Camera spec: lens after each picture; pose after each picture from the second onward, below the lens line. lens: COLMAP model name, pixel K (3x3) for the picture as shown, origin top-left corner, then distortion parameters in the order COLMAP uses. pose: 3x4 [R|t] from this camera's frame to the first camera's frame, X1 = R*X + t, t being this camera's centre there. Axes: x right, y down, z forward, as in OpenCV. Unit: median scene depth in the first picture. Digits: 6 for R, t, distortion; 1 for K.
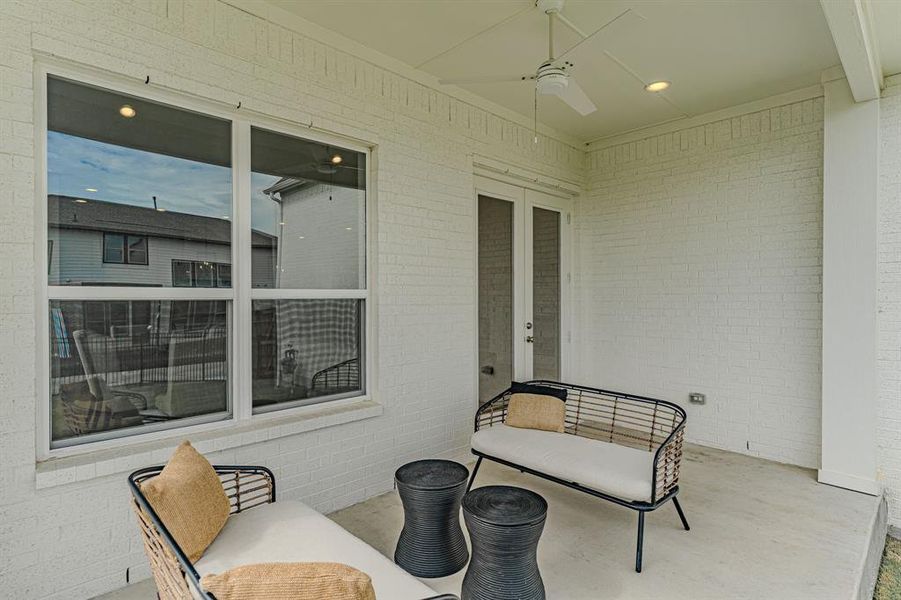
lens RADIAL K [[462.7, 0, 455.8], [0, 462.7, 302.9], [0, 0, 1]] dist [-0.002911, -0.001232]
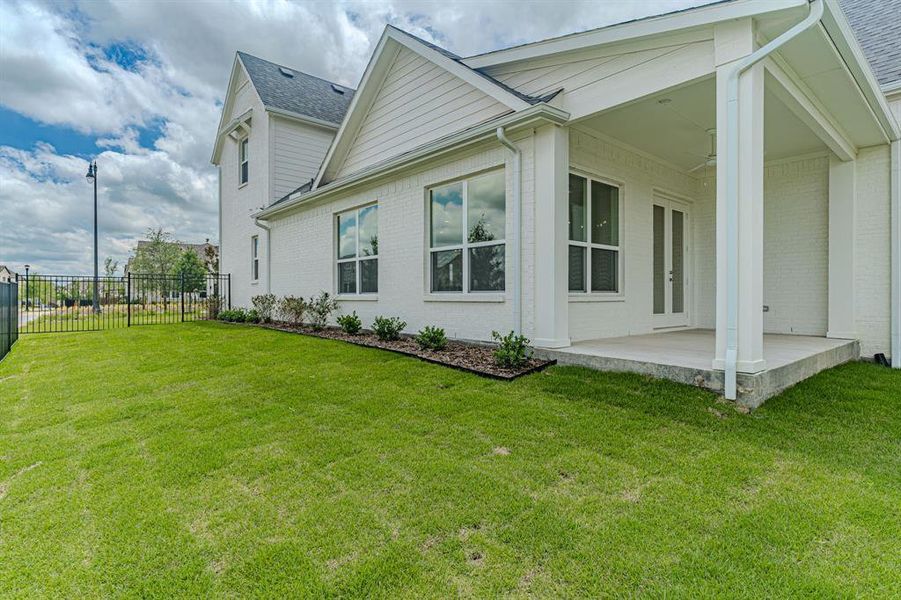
lens RADIAL K [[462.7, 0, 455.8], [0, 462.7, 302.9], [0, 0, 1]] dist [-0.002911, -0.001232]
pose [[0.998053, 0.002640, -0.062309, -0.755506], [-0.002828, 0.999992, -0.002924, 0.227564], [0.062301, 0.003095, 0.998053, -1.182682]]
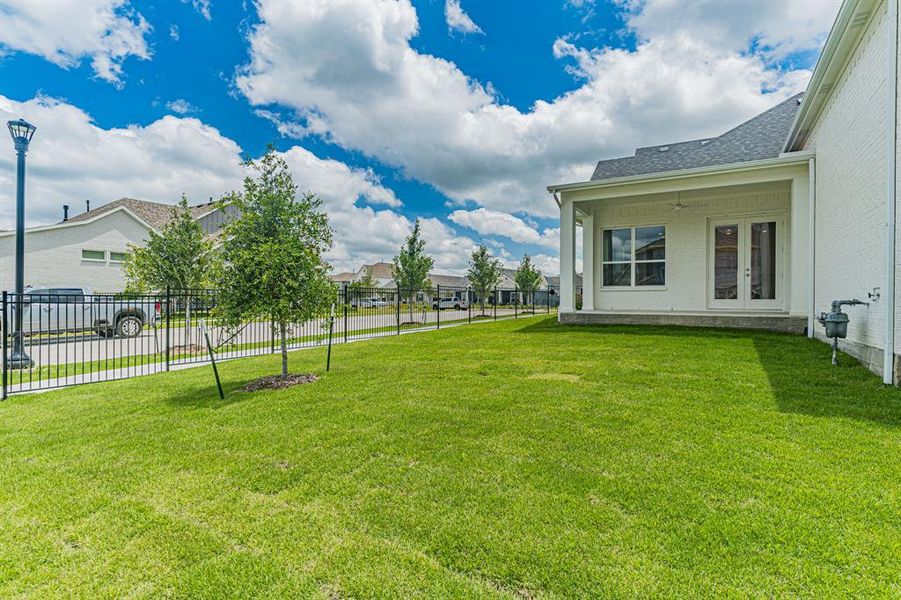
lens RADIAL K [[462.7, 0, 455.8], [0, 462.7, 302.9], [0, 0, 1]] dist [-0.002911, -0.001232]
pose [[0.268146, 0.023188, -0.963099, 2.823523], [-0.005288, 0.999731, 0.022598, 0.235114], [0.963364, -0.000967, 0.268196, -1.638772]]
